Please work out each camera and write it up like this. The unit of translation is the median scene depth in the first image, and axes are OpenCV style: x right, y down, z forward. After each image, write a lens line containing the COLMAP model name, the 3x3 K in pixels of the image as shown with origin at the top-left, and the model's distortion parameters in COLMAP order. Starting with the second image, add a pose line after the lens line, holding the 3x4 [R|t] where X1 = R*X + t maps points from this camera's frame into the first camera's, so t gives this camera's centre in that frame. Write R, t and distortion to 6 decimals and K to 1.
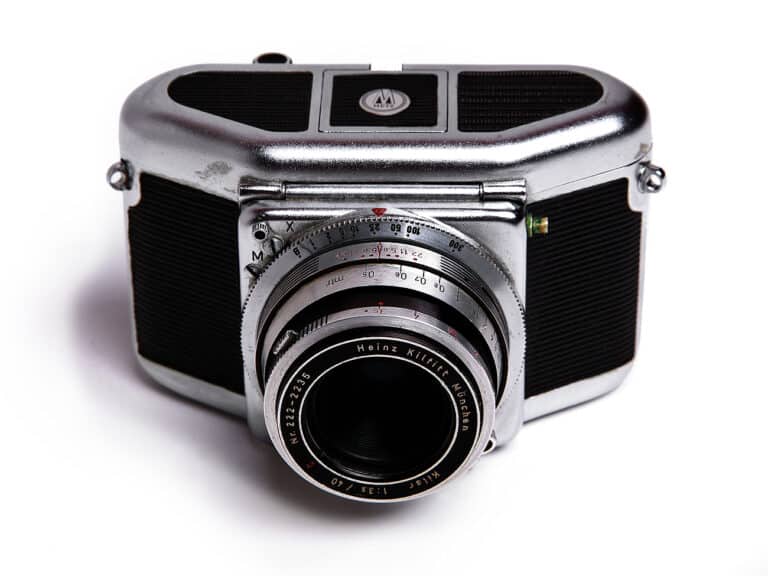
lens RADIAL K [[2659.6, 0, 384.0], [0, 2659.6, 288.0], [0, 0, 1]] dist [0.002562, -0.035718]
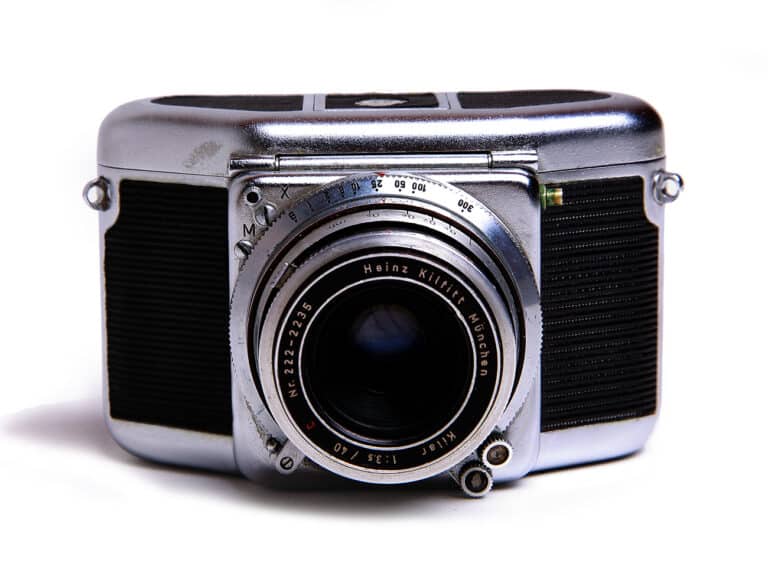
lens RADIAL K [[2659.6, 0, 384.0], [0, 2659.6, 288.0], [0, 0, 1]] dist [0.002562, -0.035718]
pose [[0.999220, -0.007449, 0.038792, -0.037033], [0.021539, 0.925952, -0.377028, 0.356775], [-0.033111, 0.377569, 0.925389, 0.156217]]
